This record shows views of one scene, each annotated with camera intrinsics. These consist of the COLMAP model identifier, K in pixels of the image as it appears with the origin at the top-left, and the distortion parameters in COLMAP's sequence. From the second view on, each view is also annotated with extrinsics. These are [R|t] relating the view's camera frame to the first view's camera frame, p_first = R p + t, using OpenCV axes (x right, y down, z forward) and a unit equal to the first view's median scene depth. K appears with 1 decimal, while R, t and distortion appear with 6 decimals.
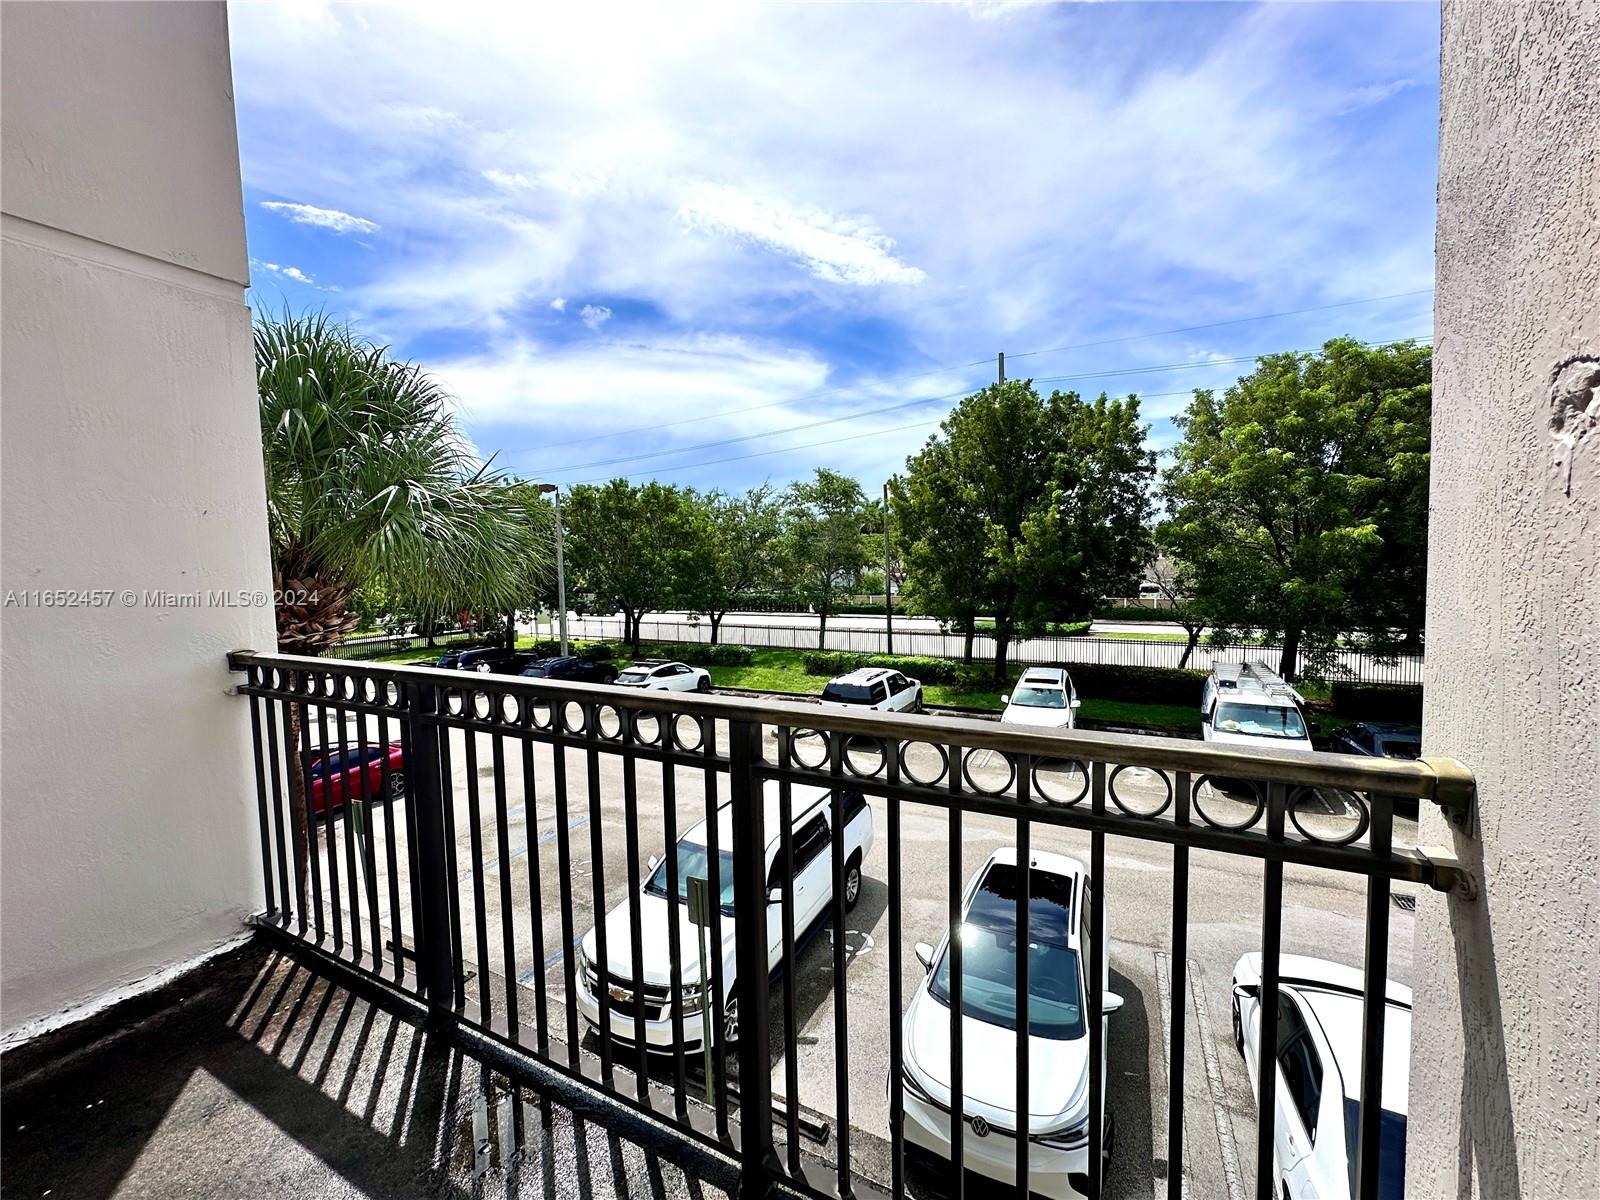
lens RADIAL K [[631.4, 0, 800.0], [0, 631.4, 600.0], [0, 0, 1]] dist [-0.000150, 0.000075]
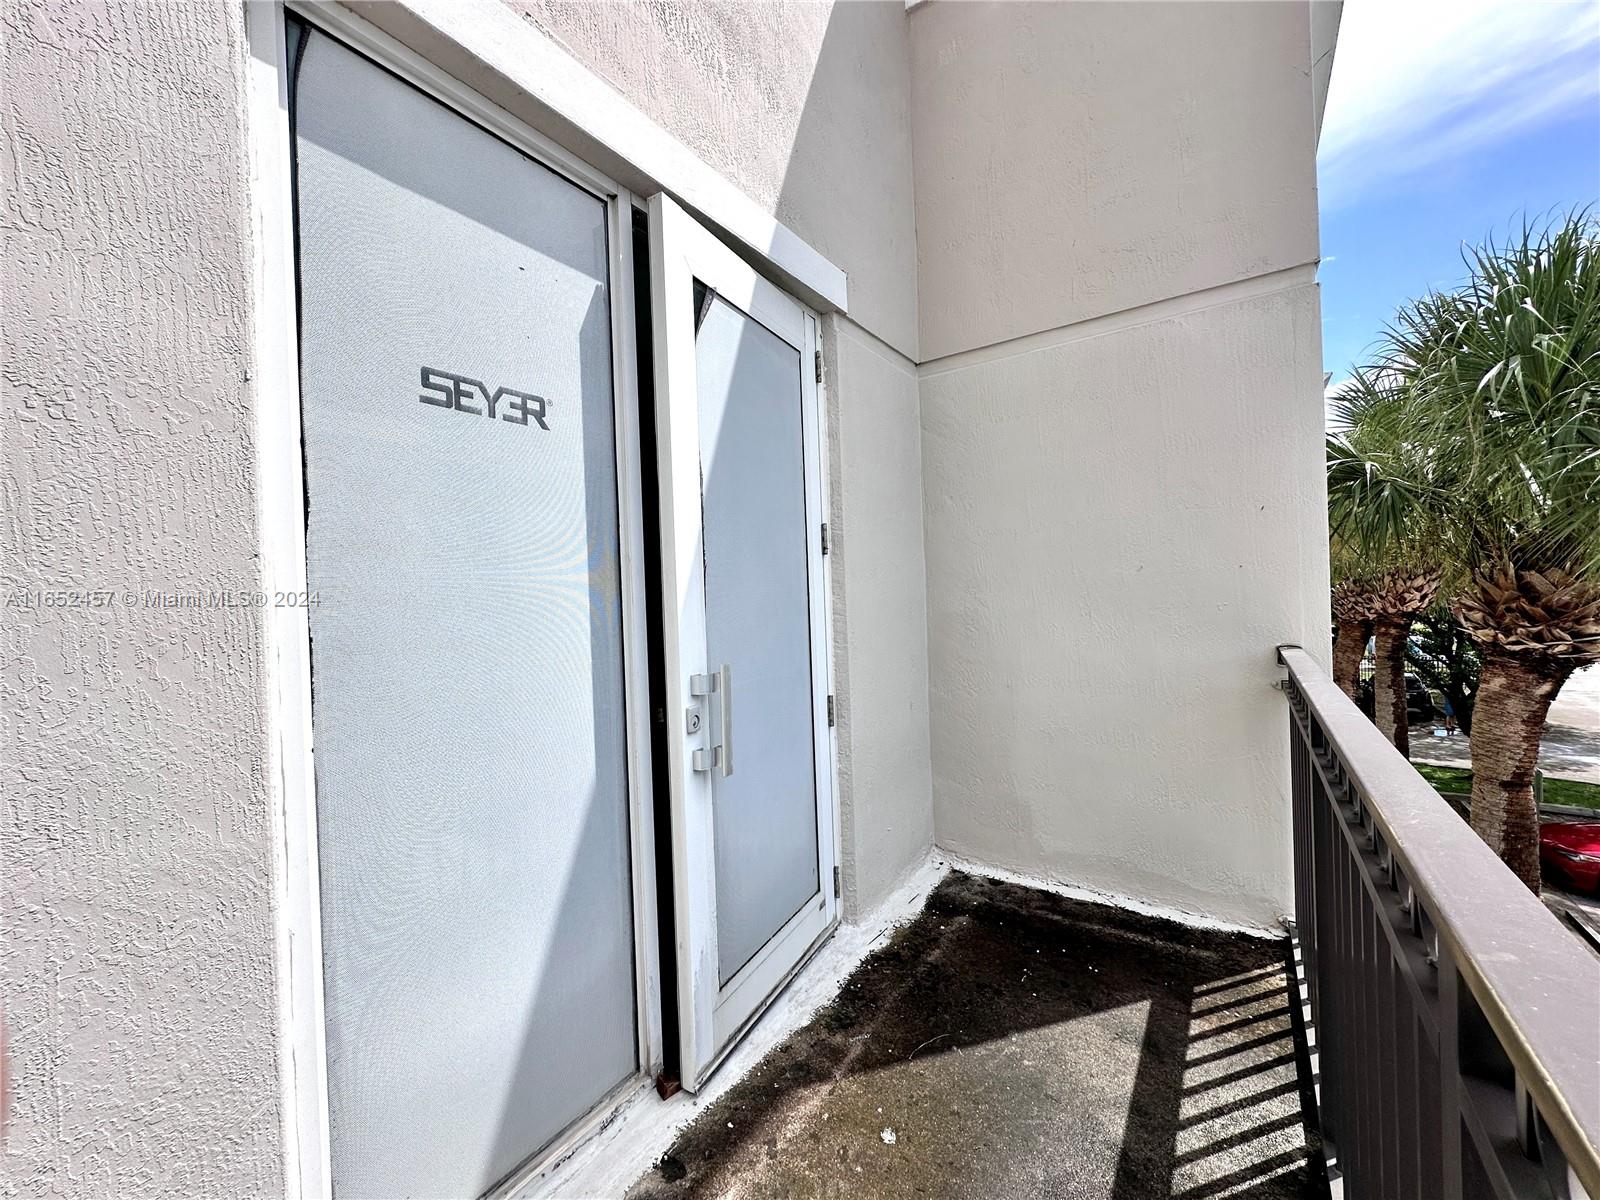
lens RADIAL K [[631.4, 0, 800.0], [0, 631.4, 600.0], [0, 0, 1]] dist [-0.000150, 0.000075]
pose [[-0.117432, 0.031824, -0.992571, 0.216690], [-0.022886, 0.999134, 0.034742, -0.007694], [0.992817, 0.026795, -0.116602, 0.451450]]
